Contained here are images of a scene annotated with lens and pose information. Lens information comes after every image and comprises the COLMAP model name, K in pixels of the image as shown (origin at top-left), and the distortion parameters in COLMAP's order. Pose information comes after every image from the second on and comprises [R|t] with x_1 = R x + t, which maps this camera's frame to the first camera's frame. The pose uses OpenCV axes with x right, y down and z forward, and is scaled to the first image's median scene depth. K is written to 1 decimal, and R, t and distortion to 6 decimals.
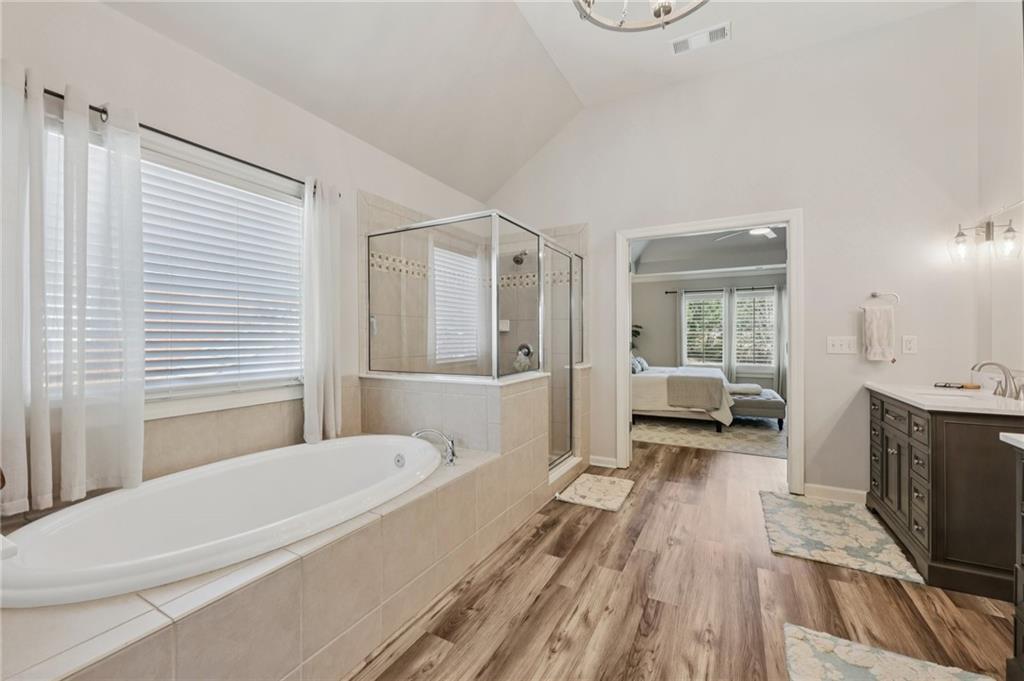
lens RADIAL K [[412.4, 0, 505.2], [0, 412.4, 339.2], [0, 0, 1]] dist [0.002114, 0.000494]
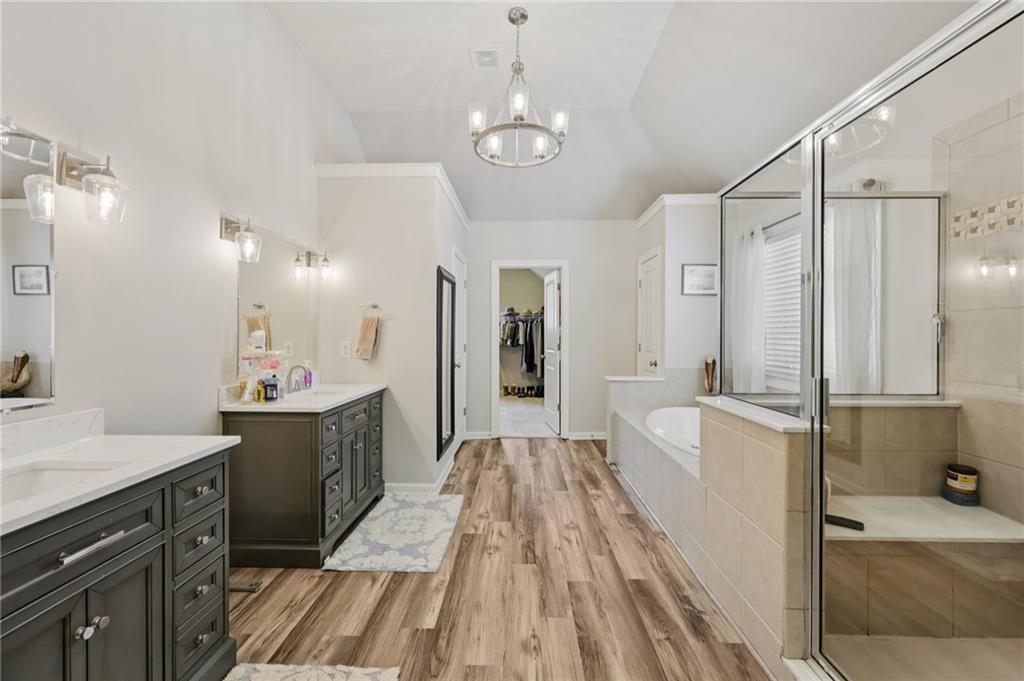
lens RADIAL K [[412.4, 0, 505.2], [0, 412.4, 339.2], [0, 0, 1]] dist [0.002114, 0.000494]
pose [[-0.891473, 0.006526, -0.453028, 0.933357], [-0.001711, 0.999841, 0.017772, -0.040817], [0.453072, 0.016618, -0.891319, 1.956912]]
